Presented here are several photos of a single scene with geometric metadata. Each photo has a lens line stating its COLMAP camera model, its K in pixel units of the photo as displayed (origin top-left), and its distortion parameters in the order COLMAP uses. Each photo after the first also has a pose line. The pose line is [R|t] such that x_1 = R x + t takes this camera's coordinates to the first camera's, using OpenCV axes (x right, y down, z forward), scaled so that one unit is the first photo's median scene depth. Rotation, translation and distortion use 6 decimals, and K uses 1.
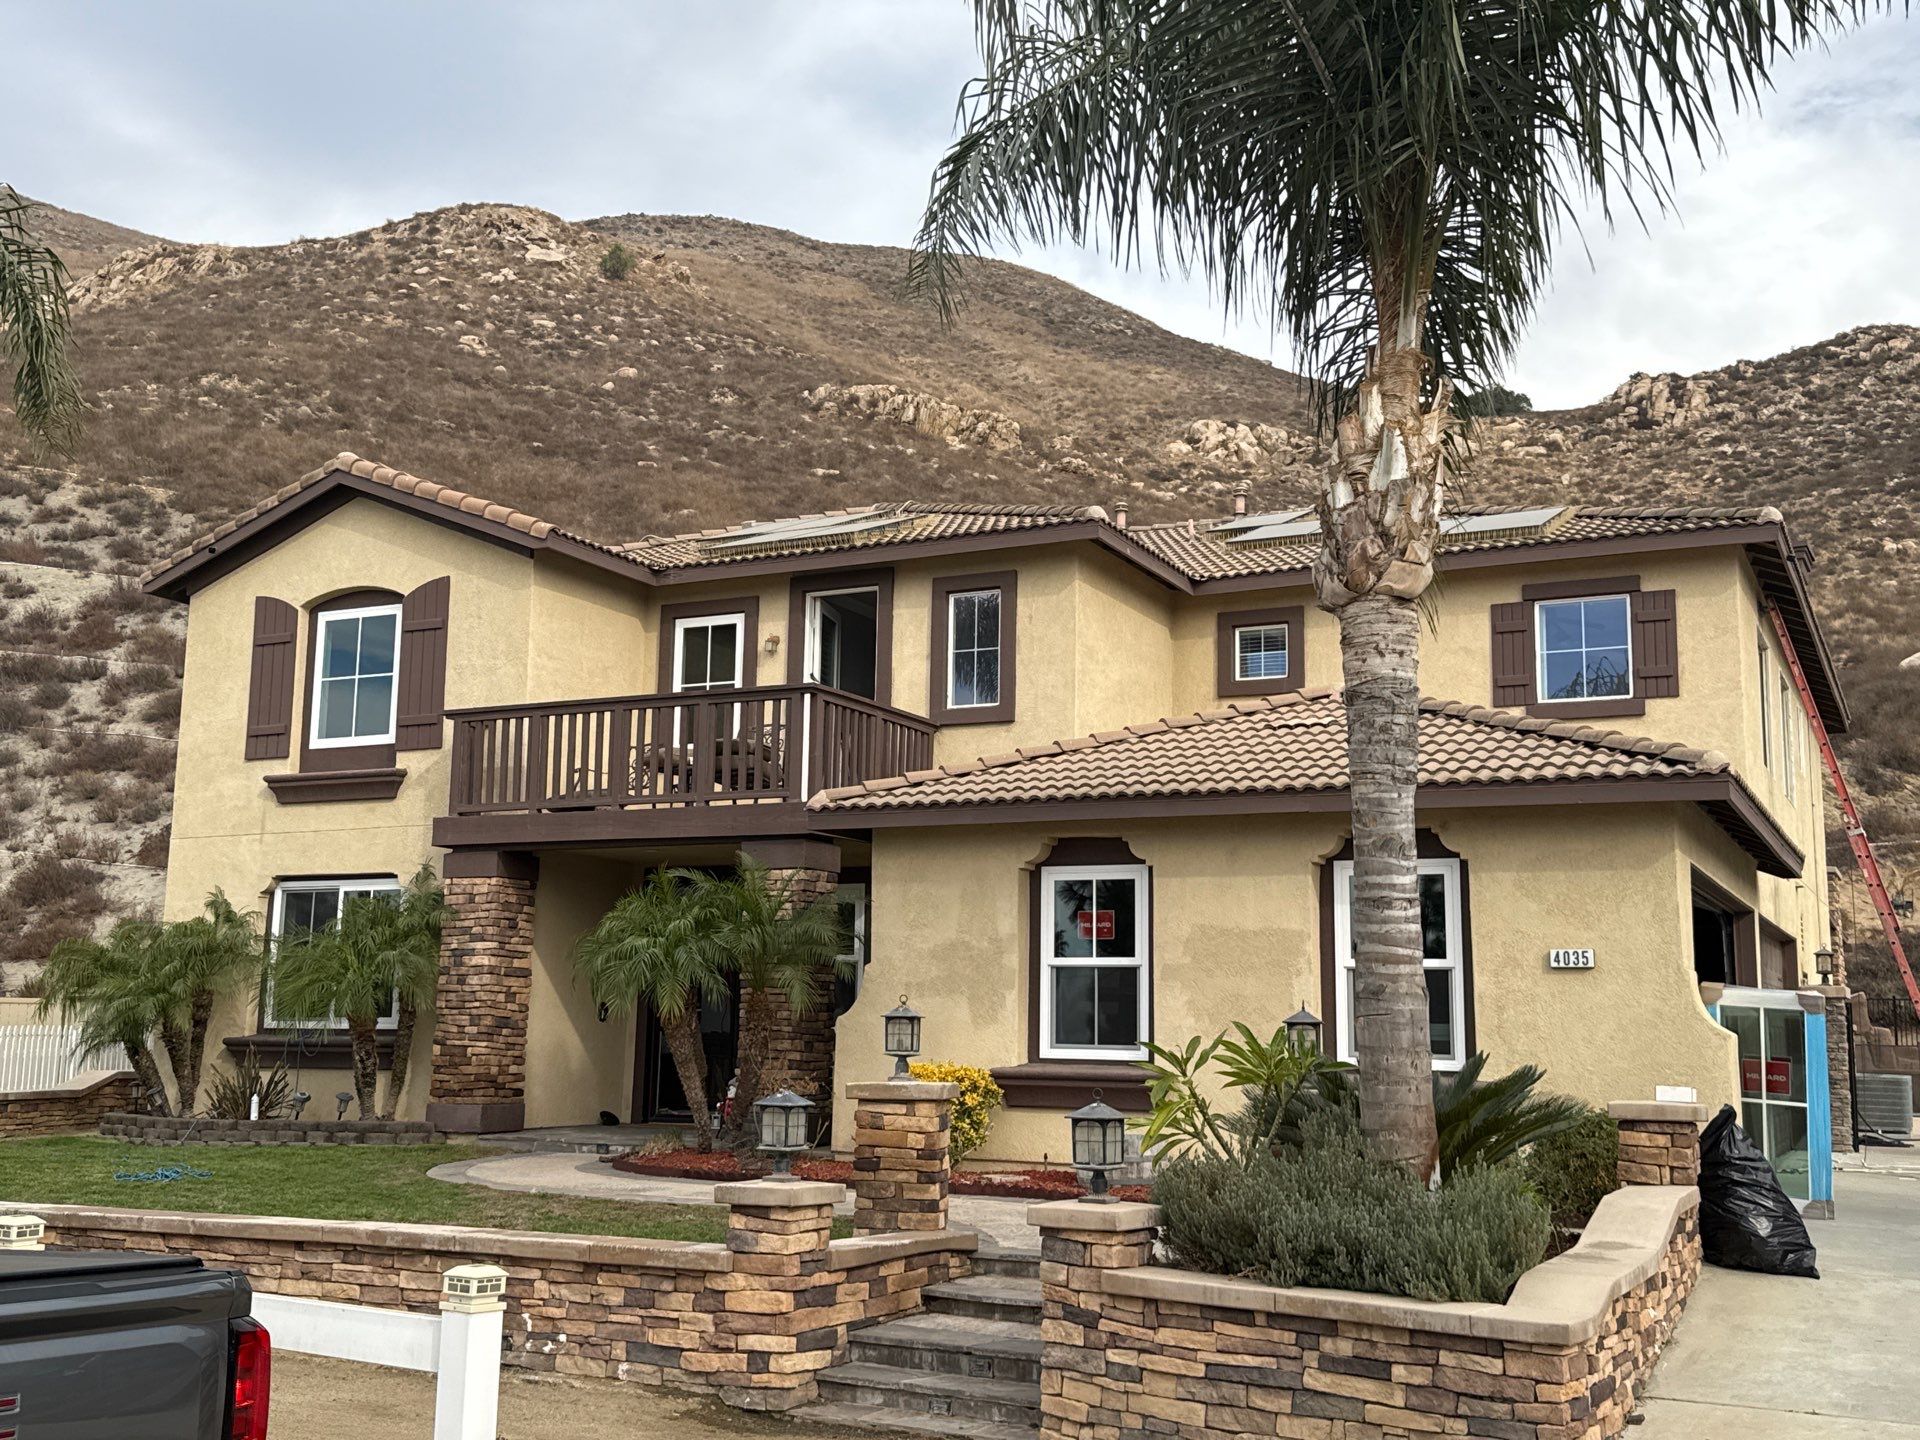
lens RADIAL K [[1993.3, 0, 942.3], [0, 1993.3, 709.7], [0, 0, 1]] dist [0.081464, 0.000000]
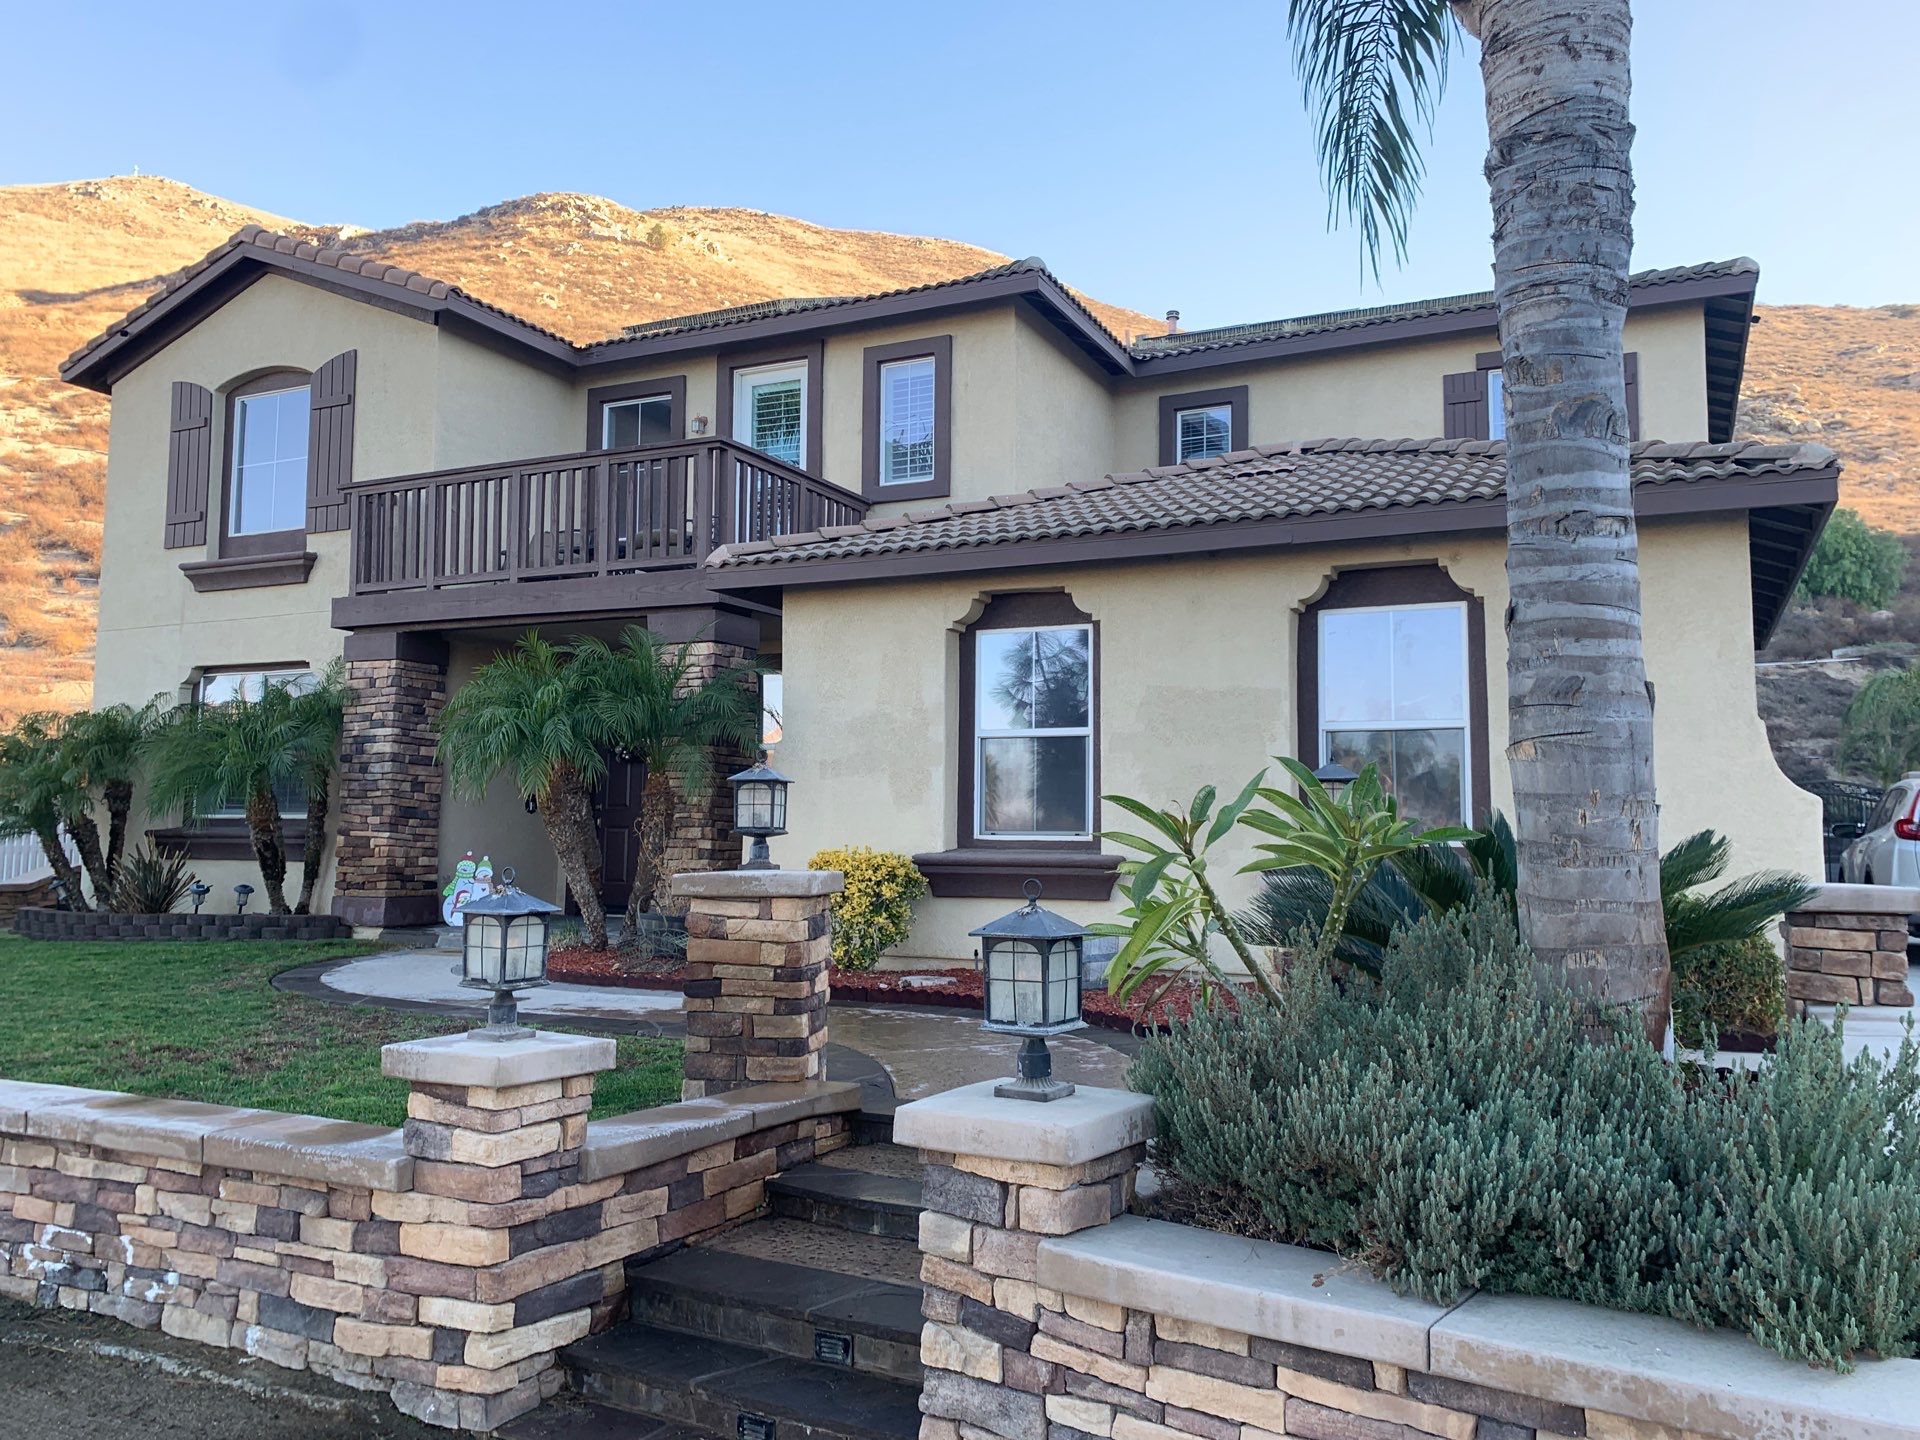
lens RADIAL K [[1484.7, 0, 961.4], [0, 1484.7, 708.2], [0, 0, 1]] dist [0.031568, -0.026725]
pose [[0.999653, -0.005866, 0.025673, 0.023483], [0.003941, 0.997221, 0.074396, 0.055071], [-0.026038, -0.074269, 0.996898, 0.292477]]
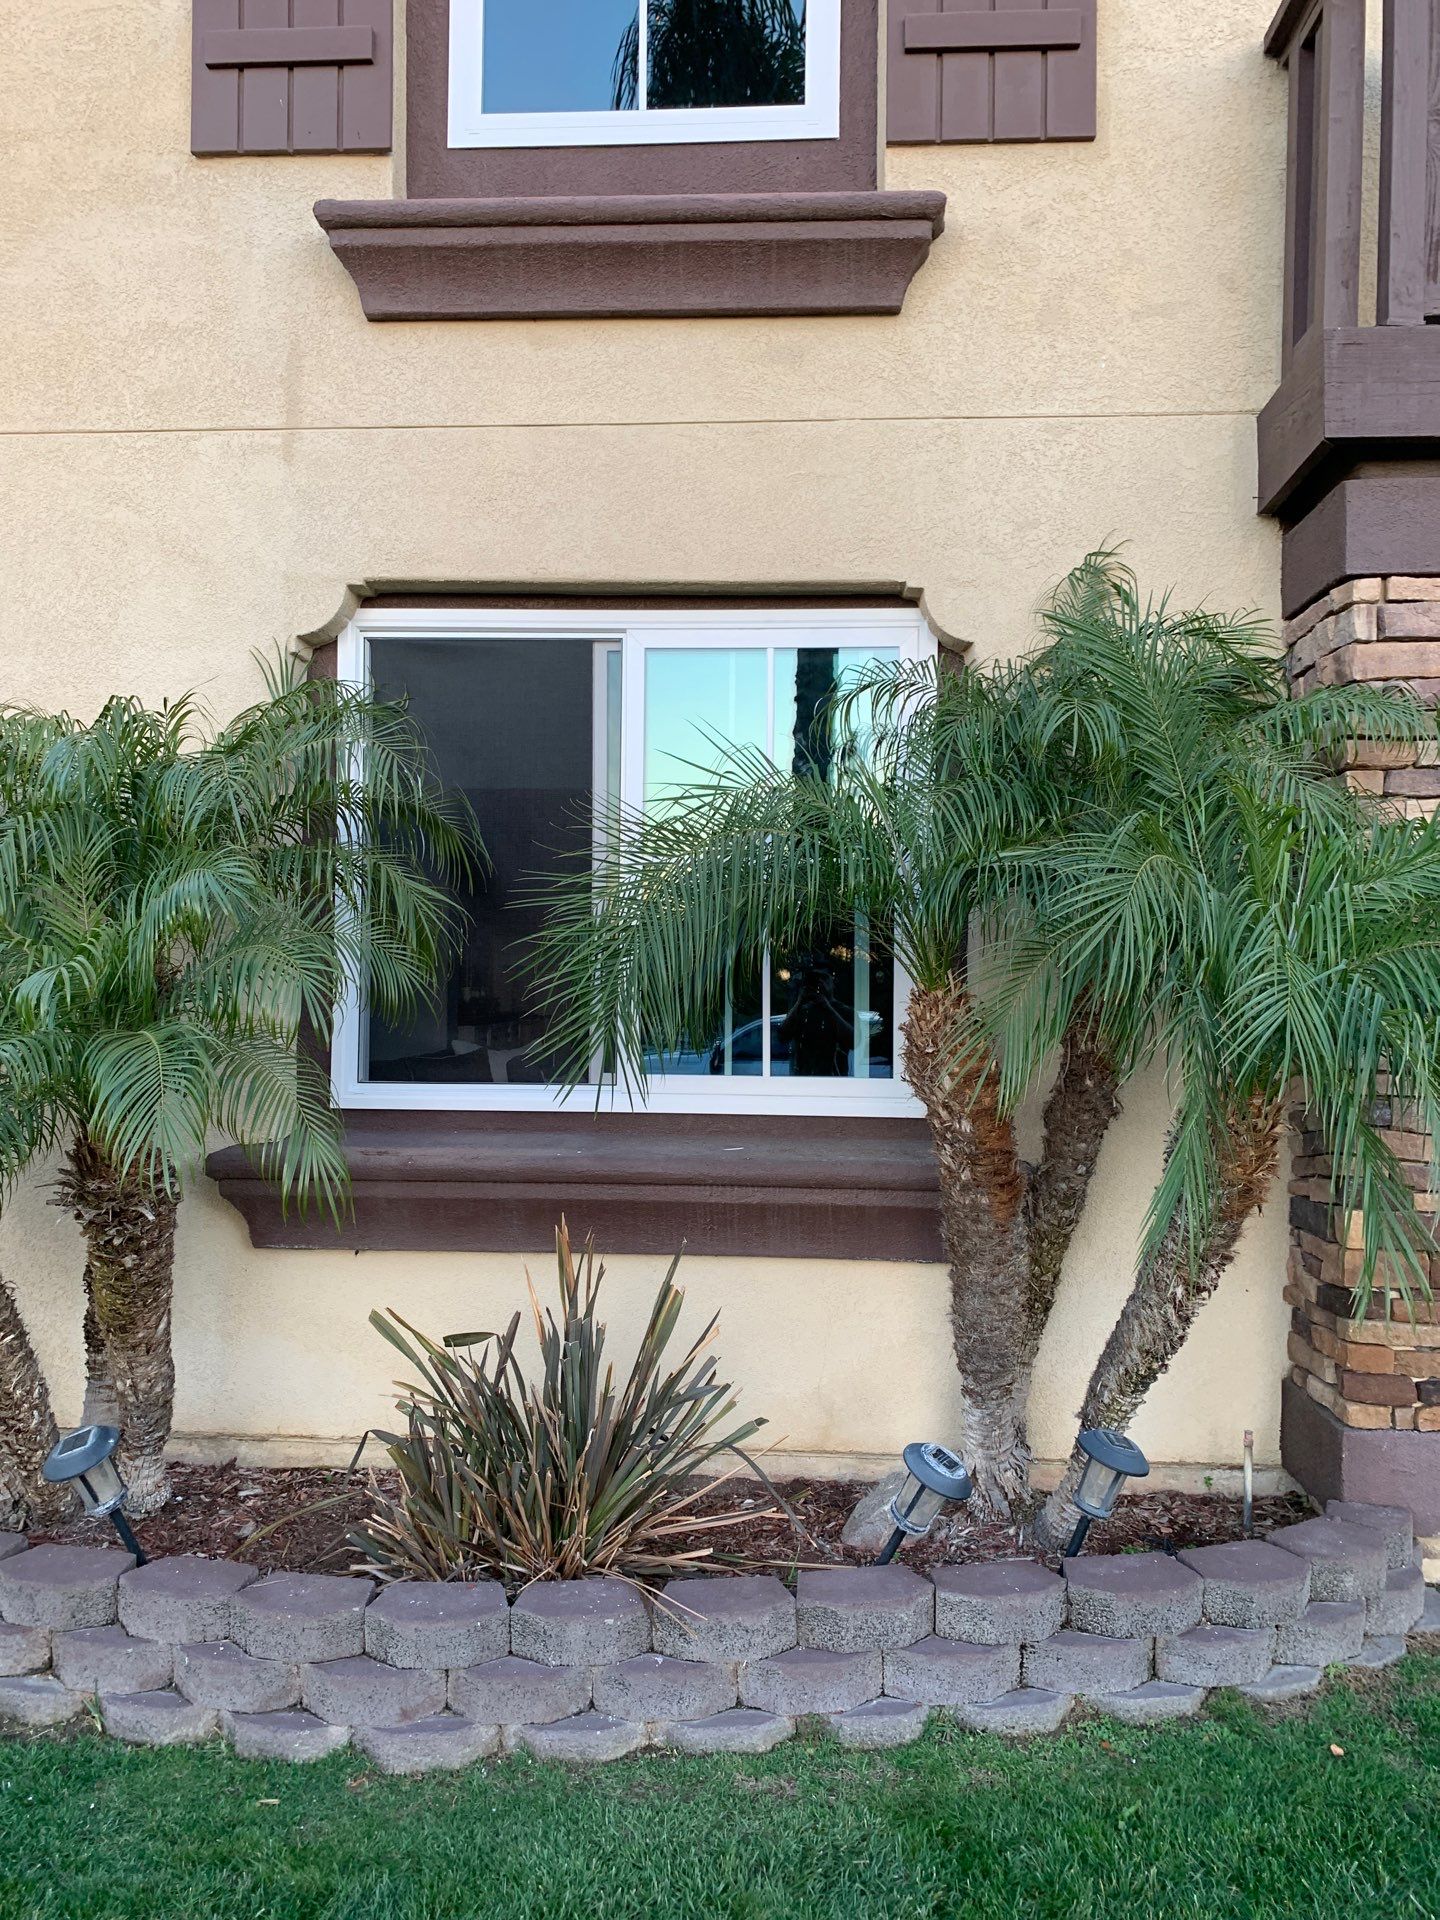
lens RADIAL K [[1490.2, 0, 708.2], [0, 1490.2, 947.6], [0, 0, 1]] dist [0.028711, -0.013743]
pose [[0.917714, 0.000666, 0.397240, -0.404874], [-0.062619, 0.987739, 0.143007, 0.109928], [-0.392274, -0.156114, 0.906504, 0.856084]]
